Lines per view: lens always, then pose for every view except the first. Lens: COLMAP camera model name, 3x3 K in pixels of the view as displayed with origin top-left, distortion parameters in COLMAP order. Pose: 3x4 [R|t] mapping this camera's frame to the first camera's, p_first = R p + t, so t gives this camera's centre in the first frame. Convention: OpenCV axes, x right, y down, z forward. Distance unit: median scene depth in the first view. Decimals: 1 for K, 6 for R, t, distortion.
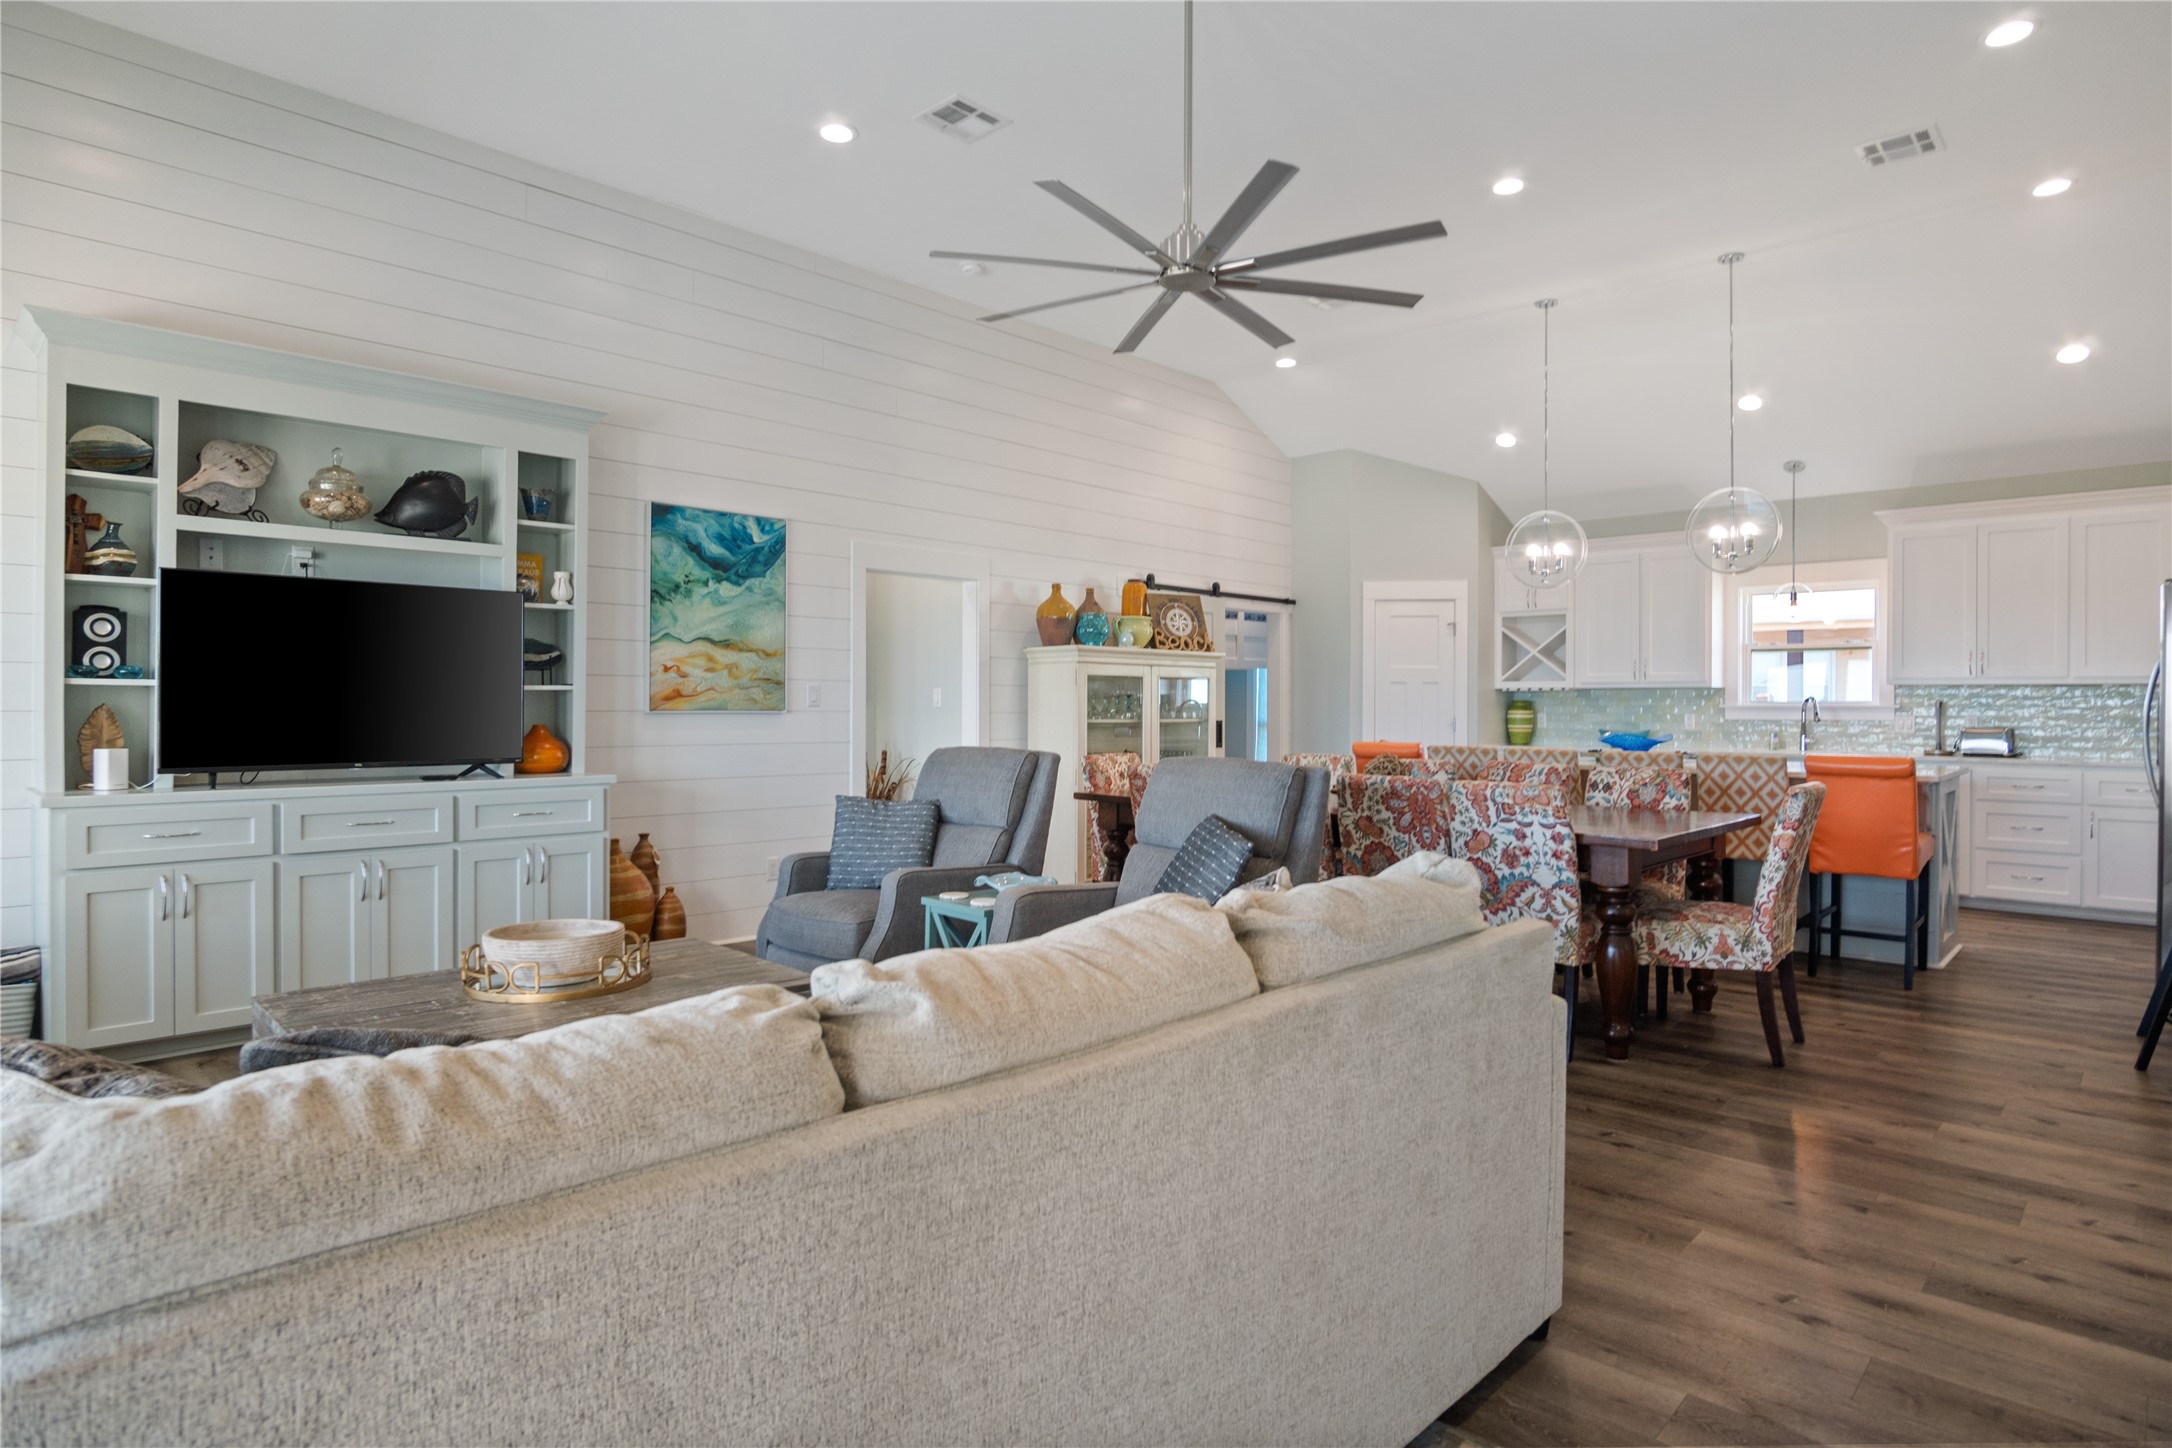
lens RADIAL K [[1228.7, 0, 1092.4], [0, 1228.7, 744.4], [0, 0, 1]] dist [-0.042751, 0.014654]
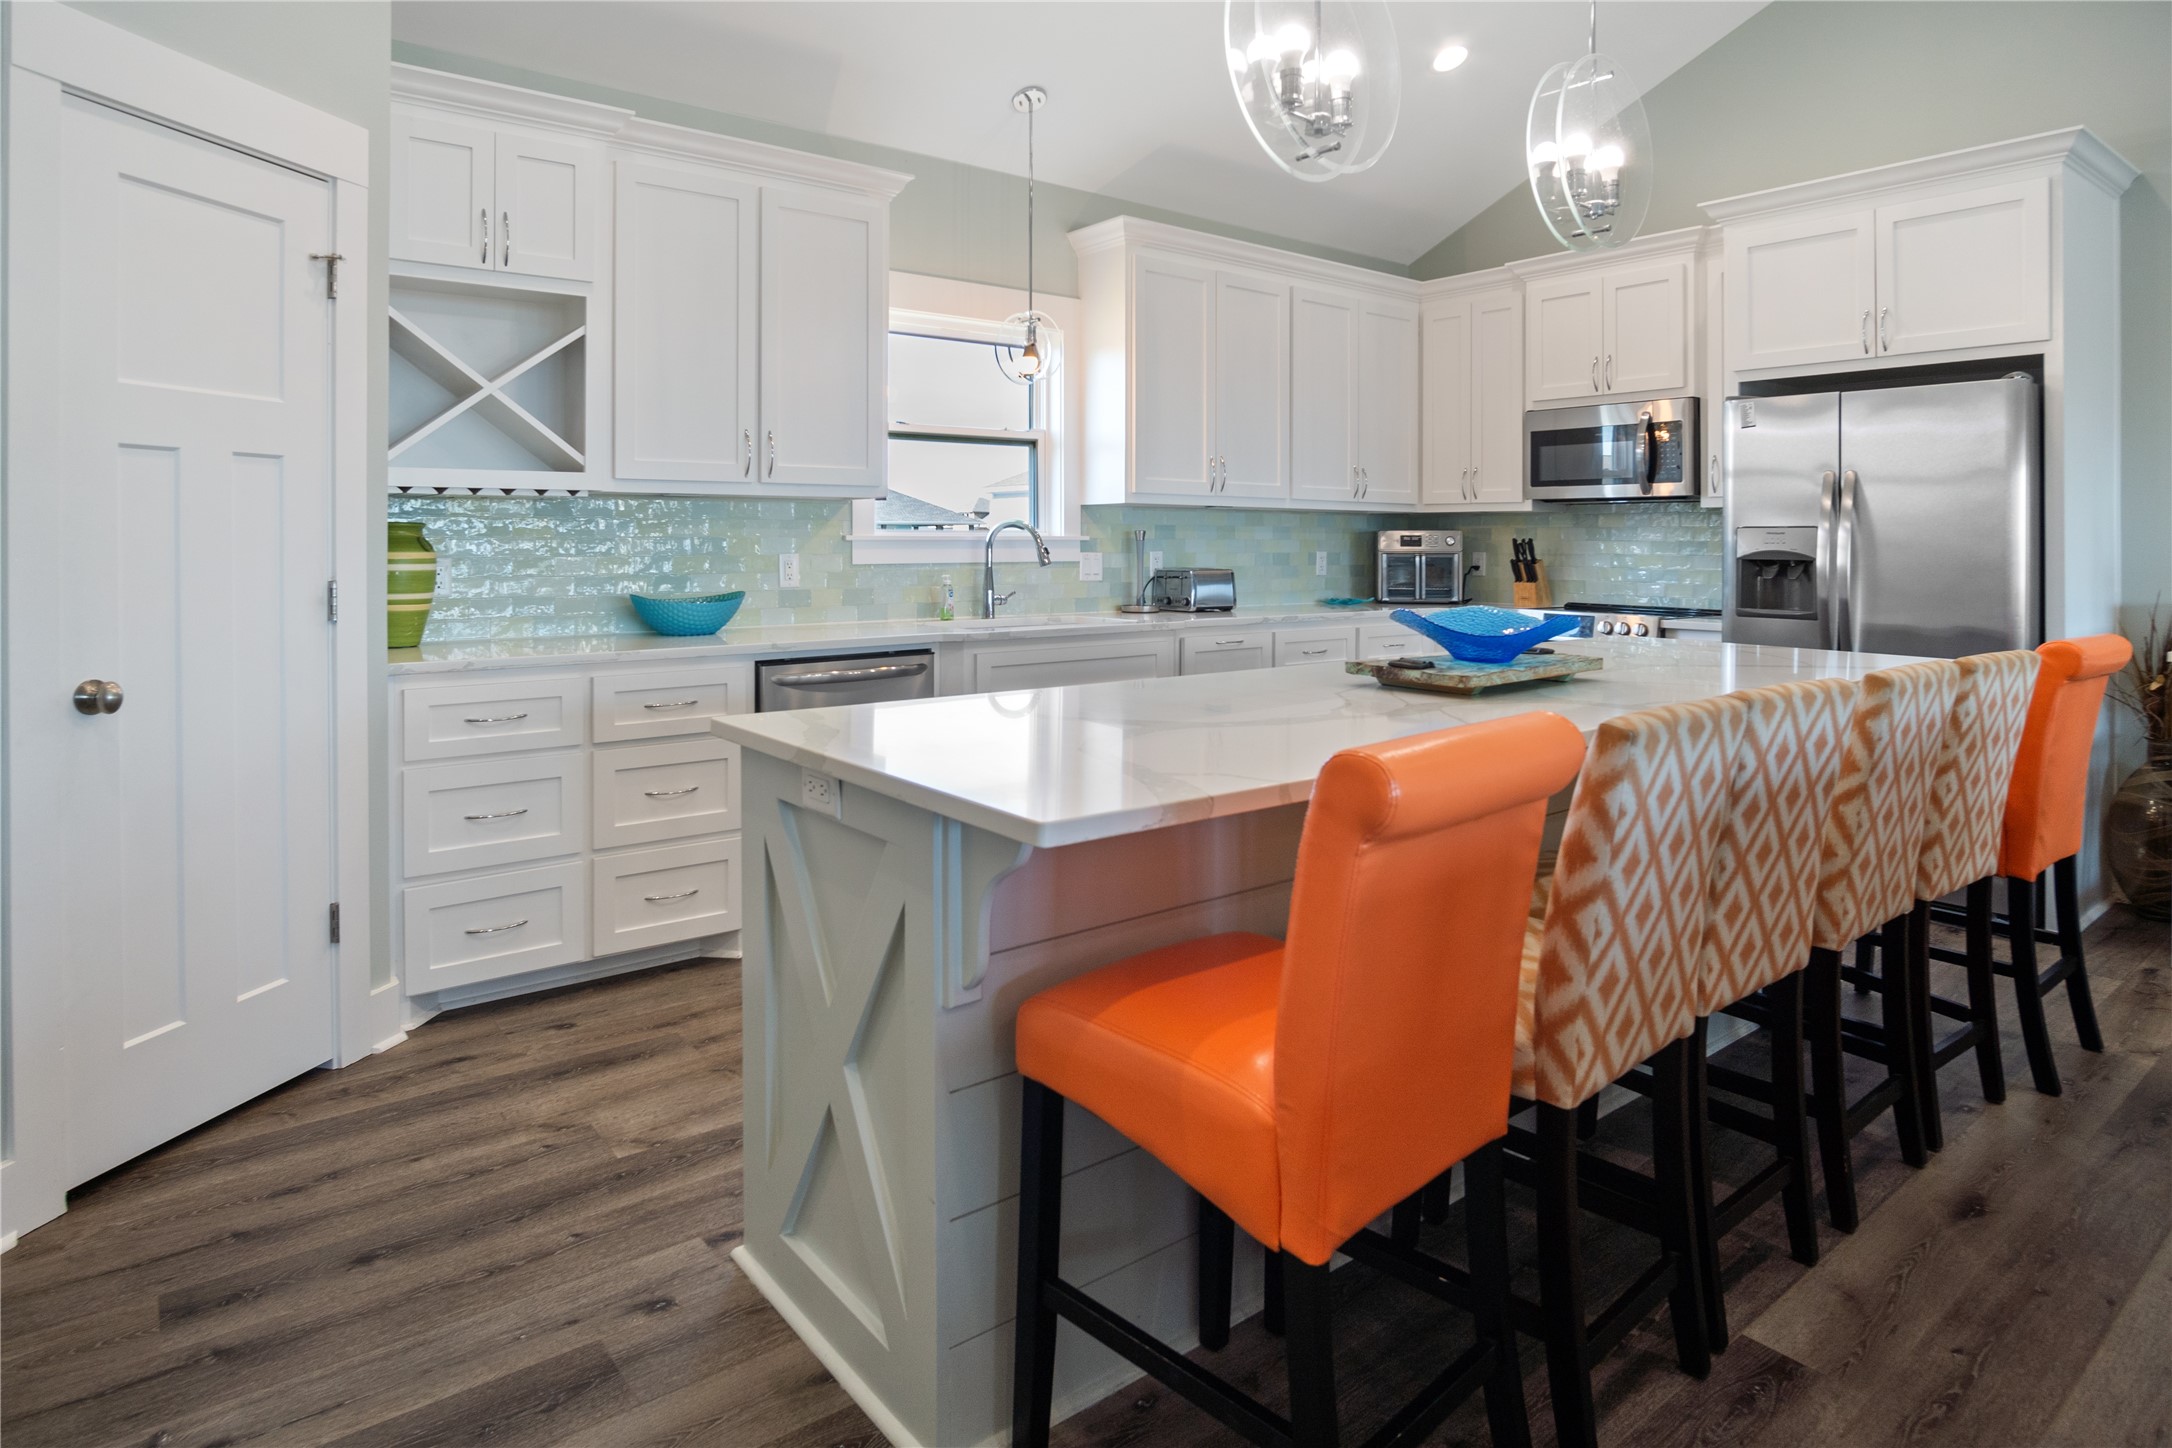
lens RADIAL K [[1227.1, 0, 1079.5], [0, 1227.1, 537.9], [0, 0, 1]] dist [-0.013397, 0.001150]
pose [[0.154624, 0.001436, 0.987972, 0.046448], [0.016513, 0.999855, -0.004038, -0.039562], [-0.987835, 0.016939, 0.154578, 1.176240]]
